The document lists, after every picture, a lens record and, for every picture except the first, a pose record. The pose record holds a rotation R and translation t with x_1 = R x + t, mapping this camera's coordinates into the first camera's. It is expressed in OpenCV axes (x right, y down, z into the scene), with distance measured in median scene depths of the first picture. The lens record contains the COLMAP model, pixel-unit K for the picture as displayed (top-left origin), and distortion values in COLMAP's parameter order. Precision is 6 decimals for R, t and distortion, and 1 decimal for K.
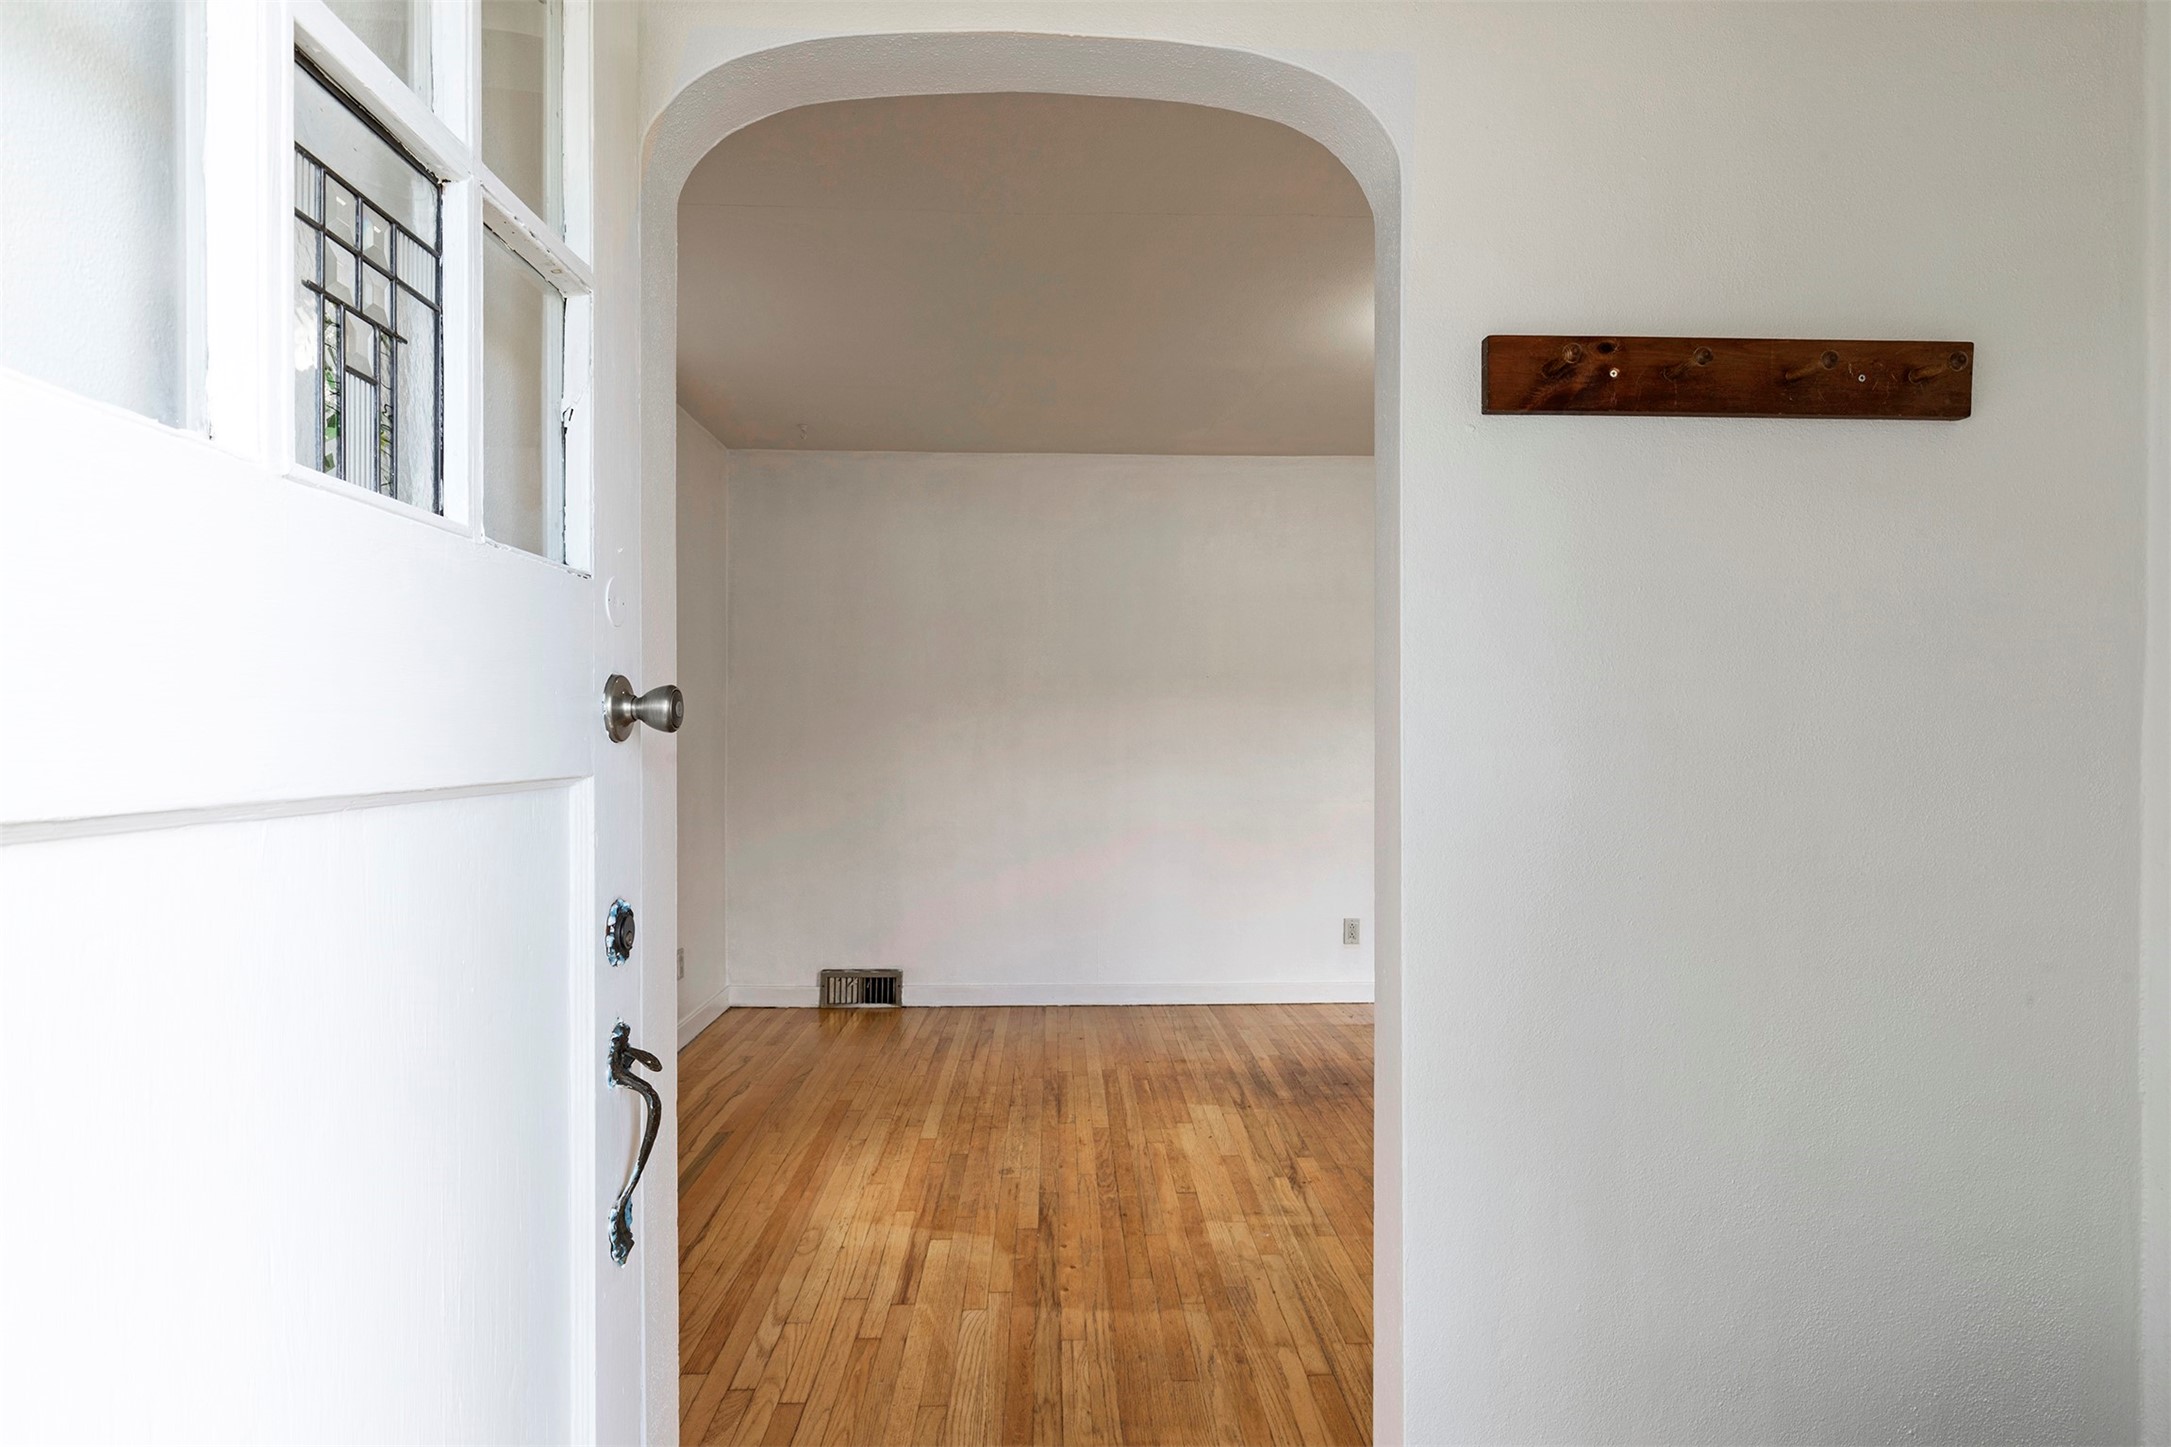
lens RADIAL K [[1233.9, 0, 1085.6], [0, 1233.9, 730.9], [0, 0, 1]] dist [0.000142, -0.000022]
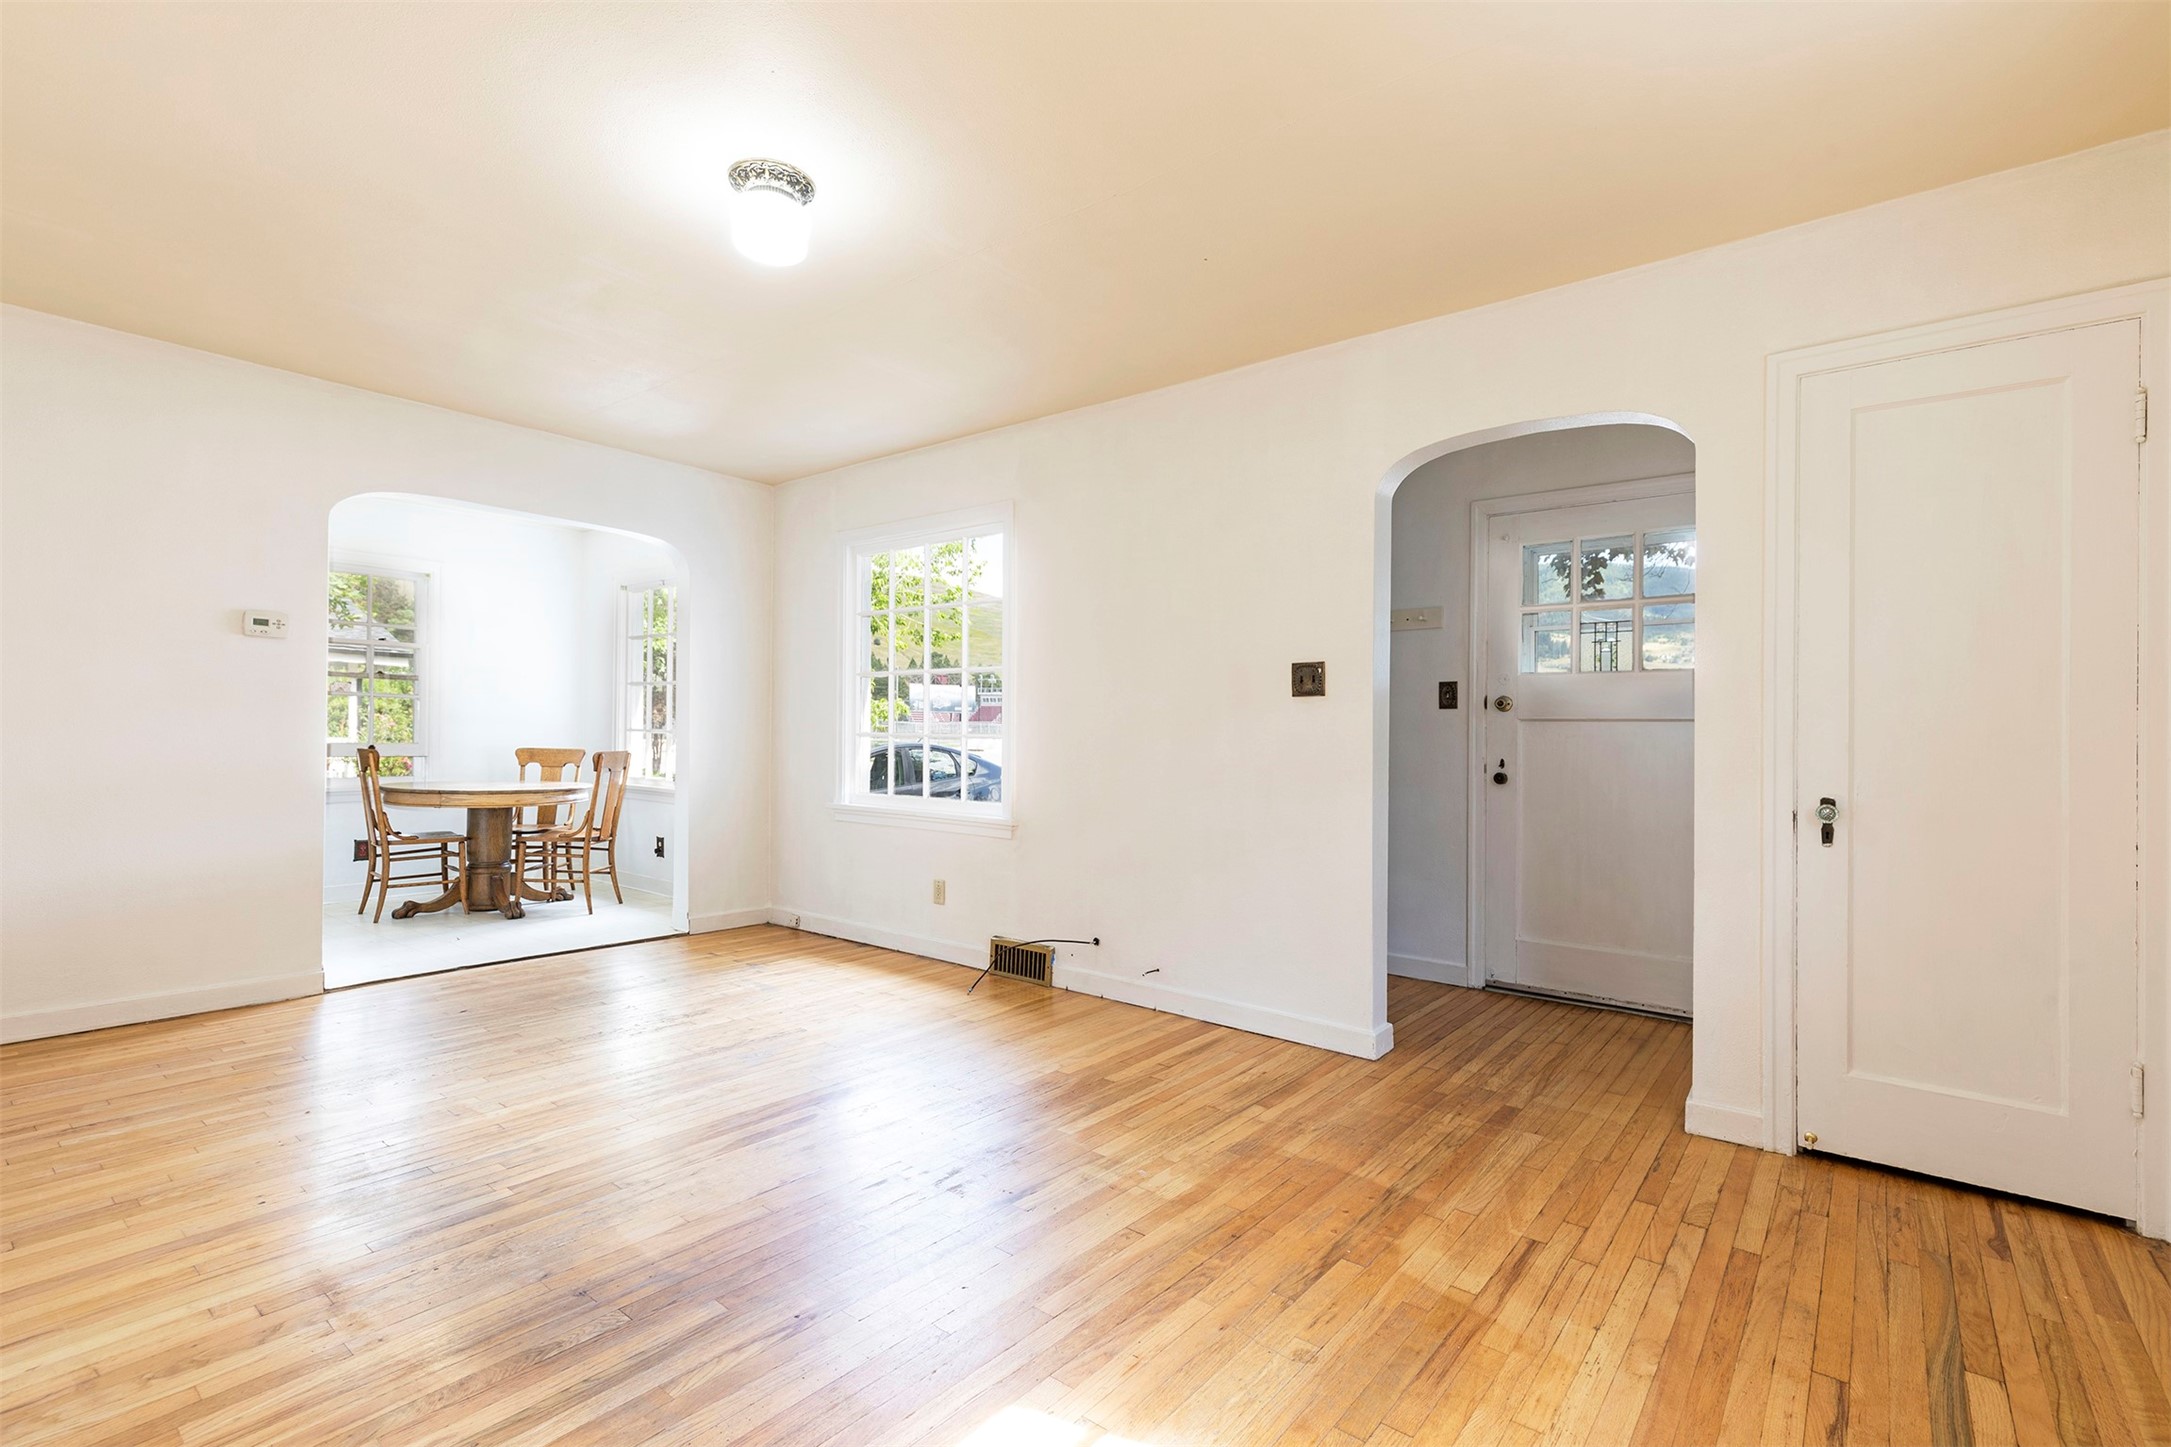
lens RADIAL K [[987.6, 0, 1081.9], [0, 987.6, 727.7], [0, 0, 1]] dist [-0.000469, -0.000032]
pose [[-0.767005, -0.006633, 0.641607, -0.359162], [-0.011855, 0.999922, -0.003835, 0.044872], [-0.641532, -0.010547, -0.767024, 1.757887]]
